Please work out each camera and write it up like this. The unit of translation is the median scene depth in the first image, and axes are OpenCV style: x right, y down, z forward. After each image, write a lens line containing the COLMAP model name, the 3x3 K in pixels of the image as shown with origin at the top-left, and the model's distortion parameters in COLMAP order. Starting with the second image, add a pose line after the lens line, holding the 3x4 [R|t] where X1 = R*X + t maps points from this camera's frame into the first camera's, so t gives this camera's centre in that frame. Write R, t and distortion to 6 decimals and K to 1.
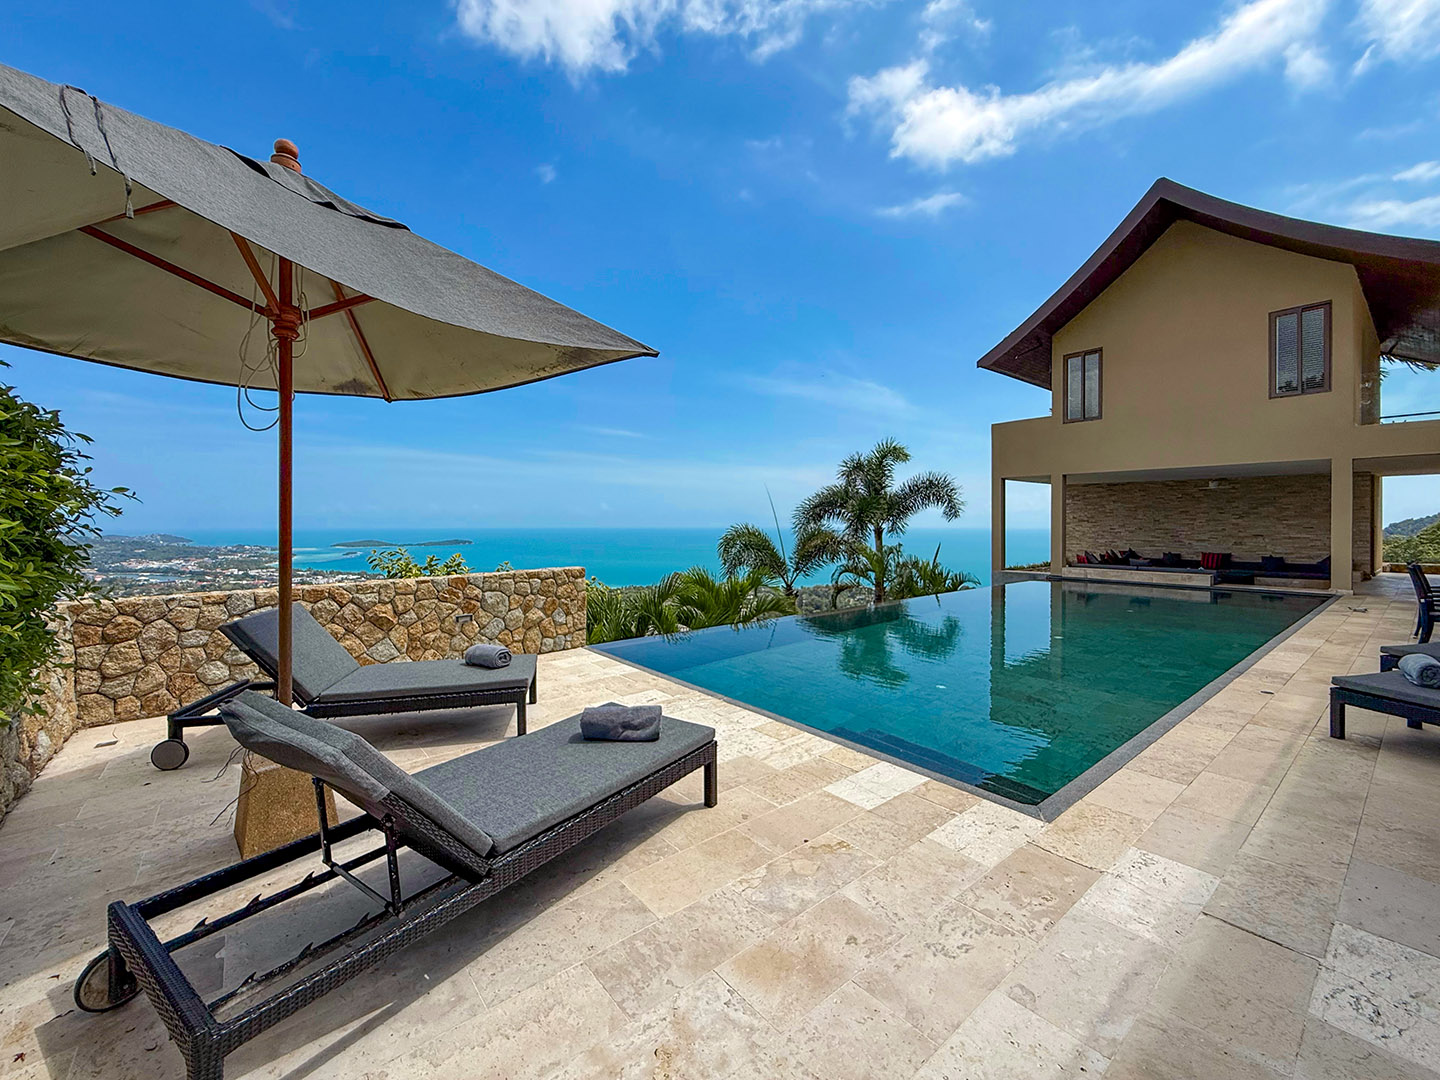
lens RADIAL K [[582.8, 0, 723.8], [0, 582.8, 515.6], [0, 0, 1]] dist [0.001399, 0.000389]
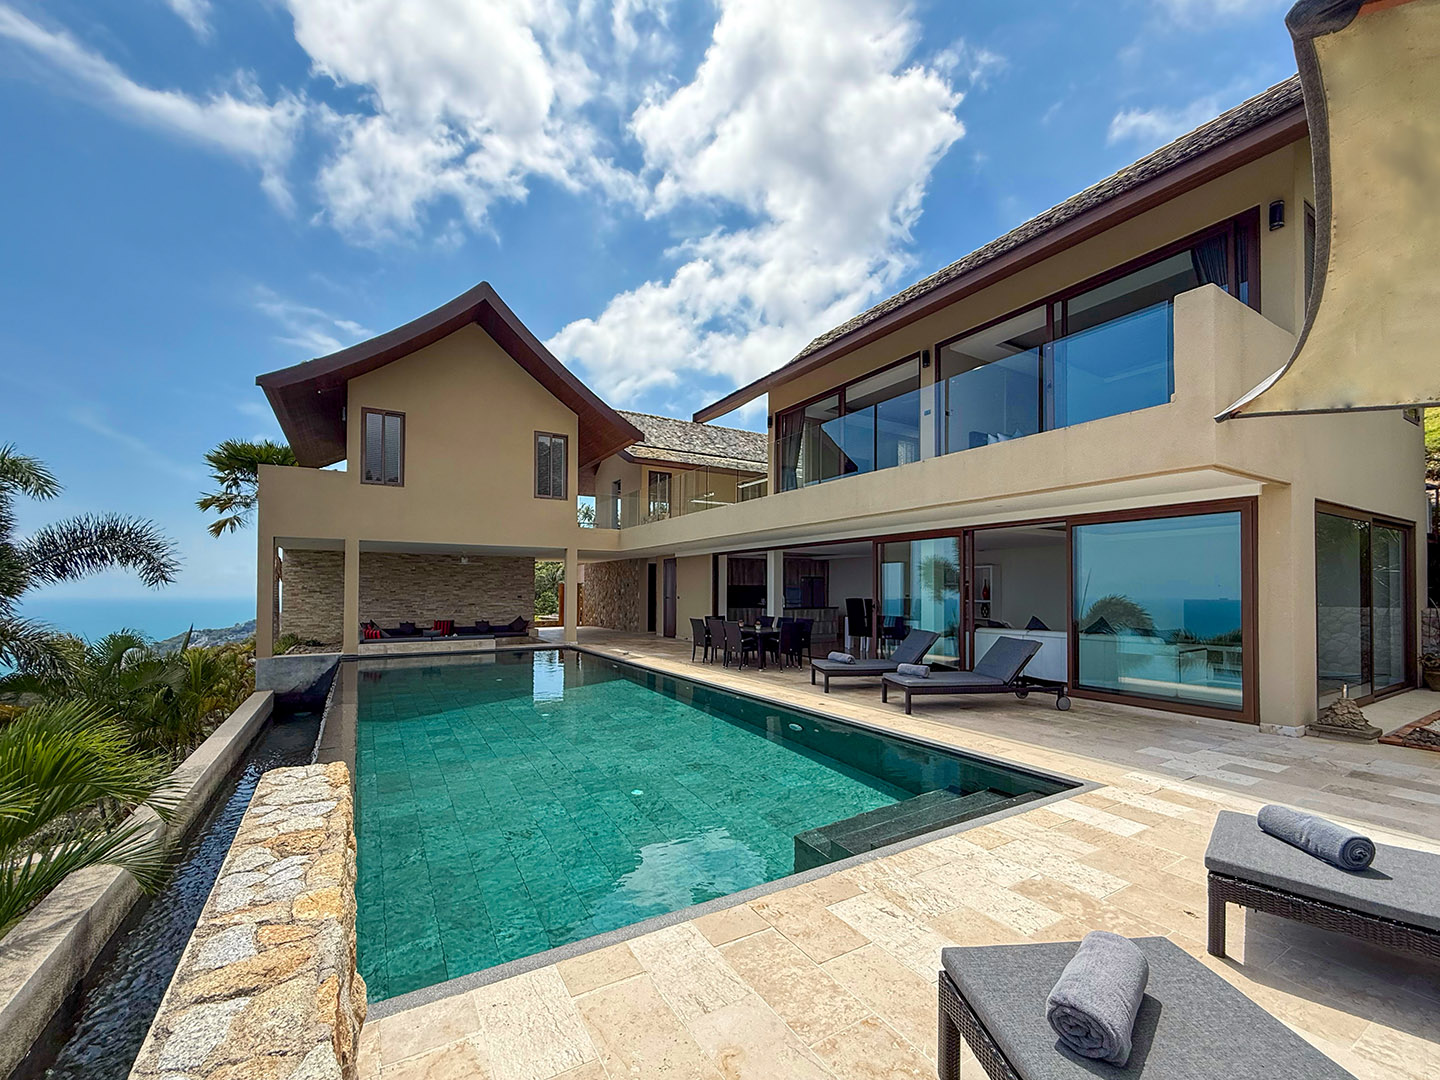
lens RADIAL K [[592.4, 0, 700.9], [0, 592.4, 586.7], [0, 0, 1]] dist [-0.004789, 0.000417]
pose [[0.159155, 0.008152, 0.987220, -0.238096], [-0.012767, 0.999899, -0.006198, -0.001128], [-0.987171, -0.011618, 0.159243, 0.351806]]
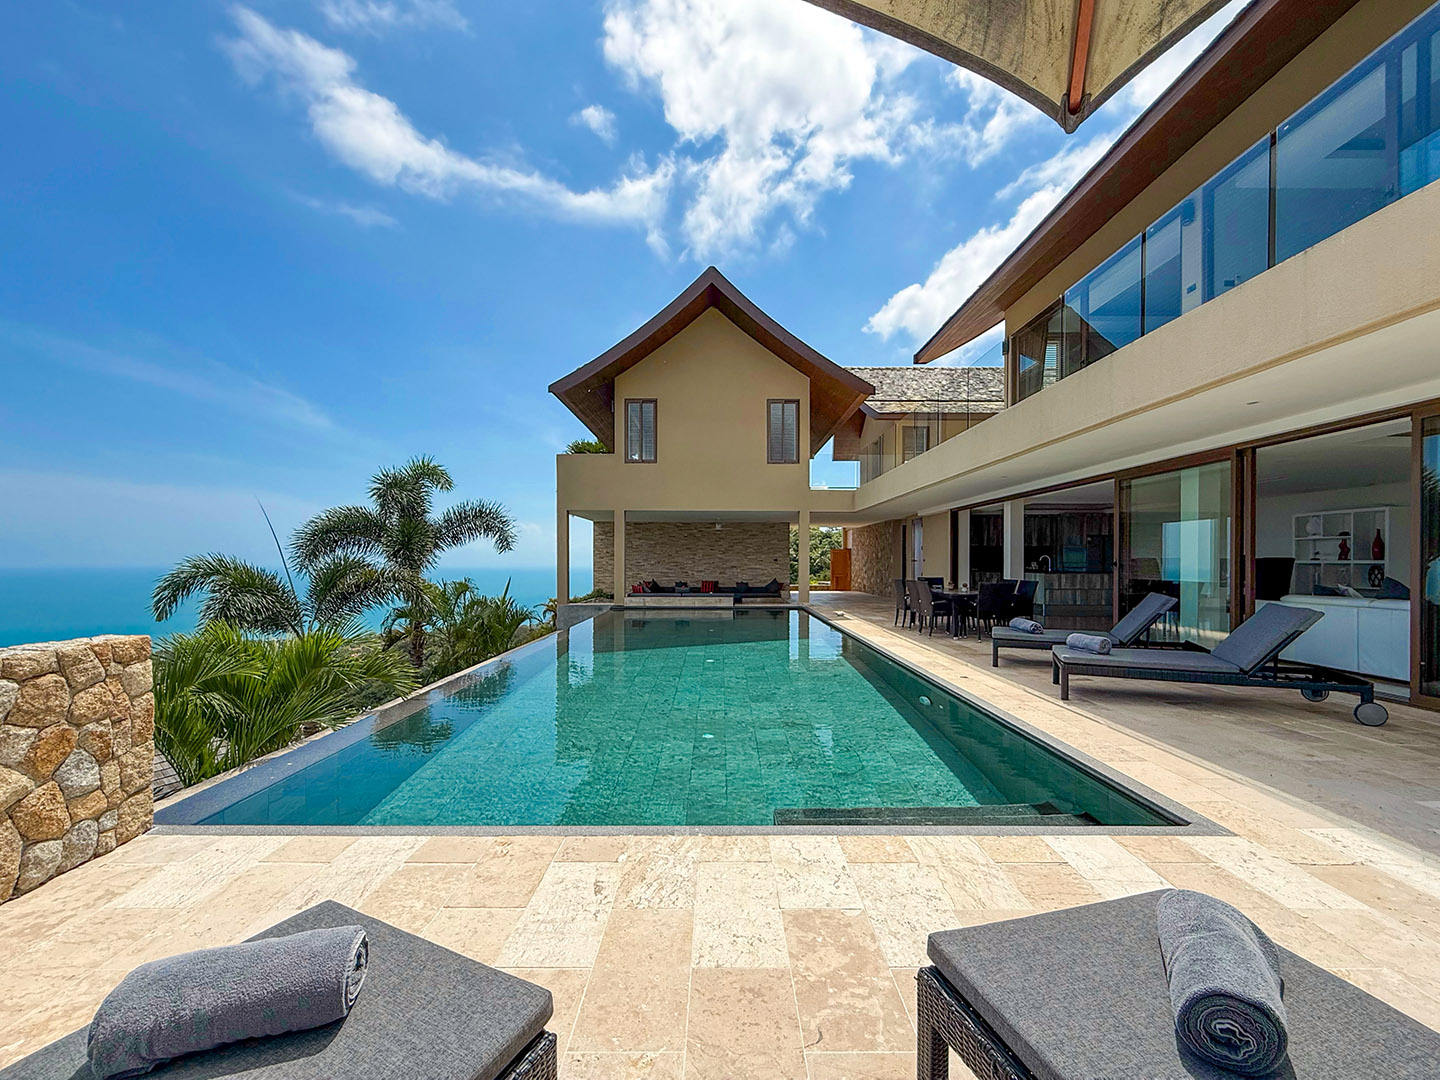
lens RADIAL K [[585.6, 0, 720.0], [0, 585.6, 540.0], [0, 0, 1]] dist [-0.000269, 0.000207]
pose [[0.630050, 0.029364, 0.775999, -0.143014], [-0.010974, 0.999522, -0.028912, 0.013454], [-0.776477, 0.009700, 0.630071, 0.197600]]
